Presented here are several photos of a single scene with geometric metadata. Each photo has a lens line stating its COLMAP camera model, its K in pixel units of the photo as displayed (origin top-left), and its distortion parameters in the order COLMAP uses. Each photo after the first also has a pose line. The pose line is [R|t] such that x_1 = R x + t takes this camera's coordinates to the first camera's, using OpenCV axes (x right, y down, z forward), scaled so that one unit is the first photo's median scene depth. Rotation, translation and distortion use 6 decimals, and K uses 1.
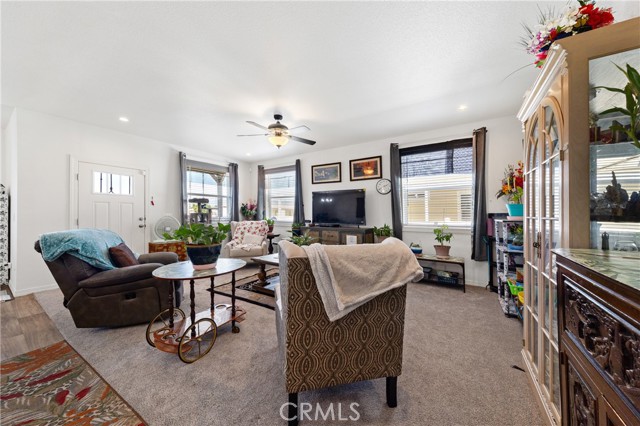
lens RADIAL K [[222.4, 0, 318.8], [0, 222.4, 212.0], [0, 0, 1]] dist [0.003956, -0.001780]
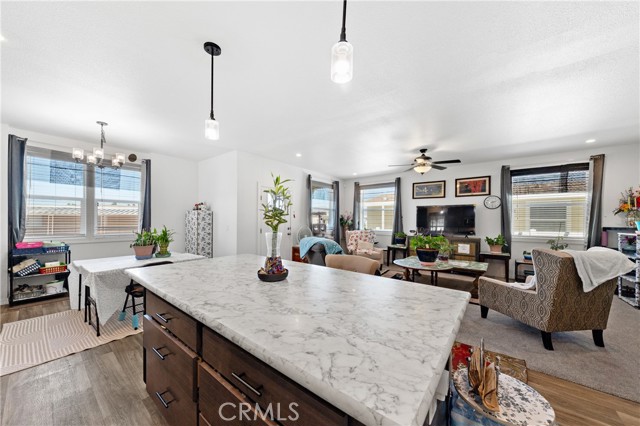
lens RADIAL K [[222.4, 0, 324.5], [0, 222.4, 223.5], [0, 0, 1]] dist [0.003956, -0.001780]
pose [[0.995113, 0.004456, -0.098646, -0.442945], [-0.002375, 0.999772, 0.021204, -0.025177], [0.098718, -0.020866, 0.994897, -0.238025]]
